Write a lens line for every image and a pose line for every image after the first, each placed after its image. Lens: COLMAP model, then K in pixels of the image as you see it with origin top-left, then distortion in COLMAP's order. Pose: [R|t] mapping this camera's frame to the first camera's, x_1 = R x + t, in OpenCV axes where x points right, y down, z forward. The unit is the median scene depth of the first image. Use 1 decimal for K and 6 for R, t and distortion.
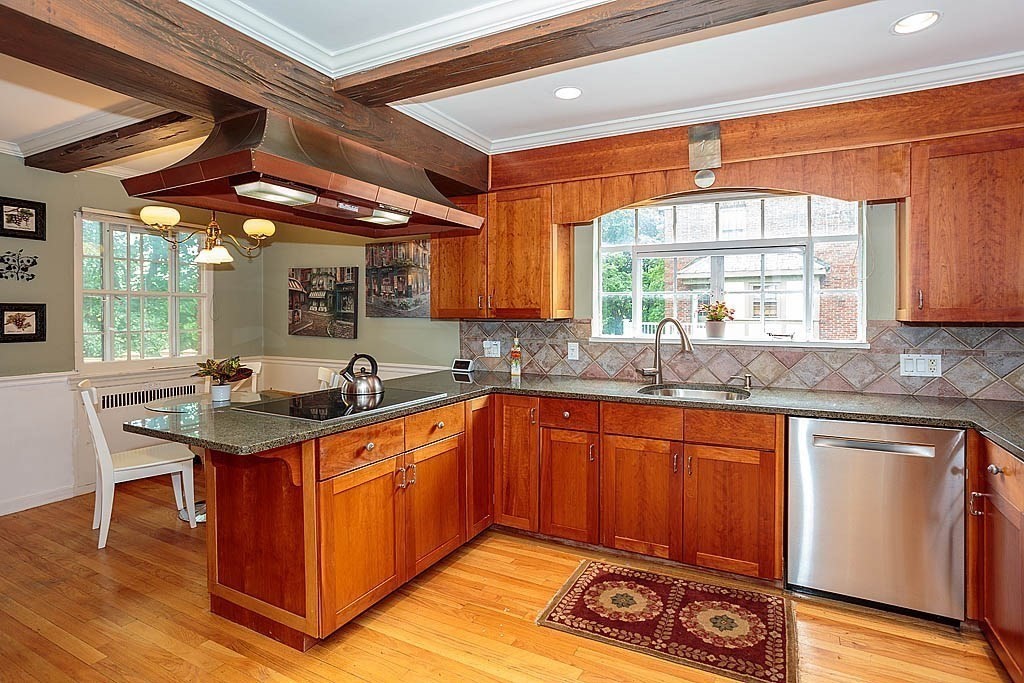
lens RADIAL K [[511.9, 0, 551.3], [0, 511.9, 325.2], [0, 0, 1]] dist [-0.027921, 0.009927]
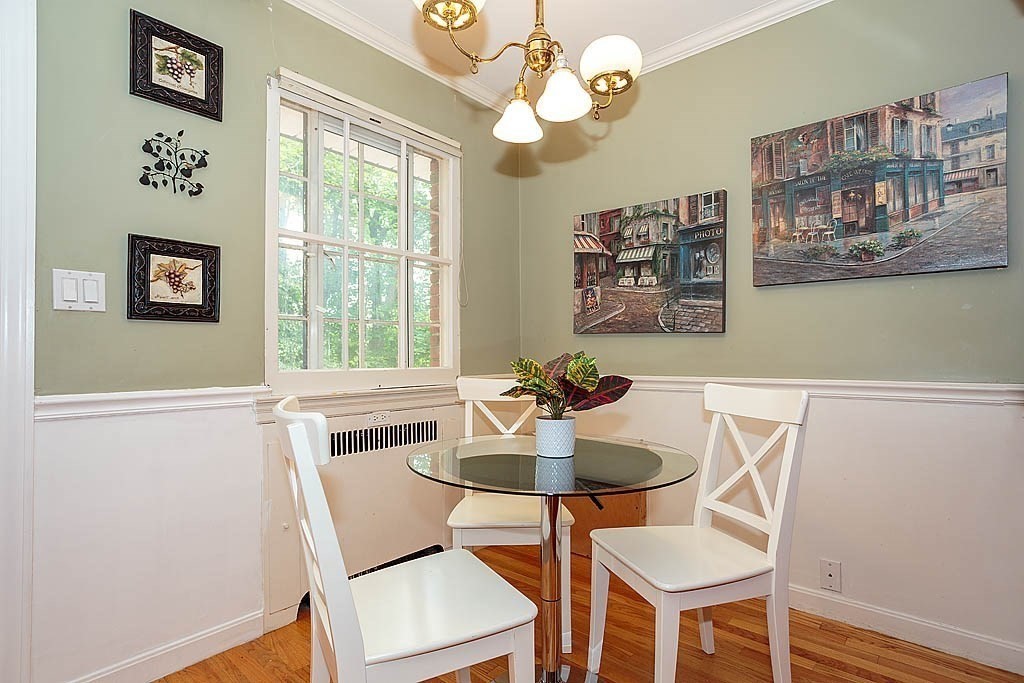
lens RADIAL K [[511.9, 0, 498.3], [0, 511.9, 356.5], [0, 0, 1]] dist [-0.027921, 0.009927]
pose [[0.958047, -0.020106, -0.285905, -0.479342], [0.010340, 0.999312, -0.035626, 0.069175], [0.286424, 0.031175, 0.957596, 0.479988]]
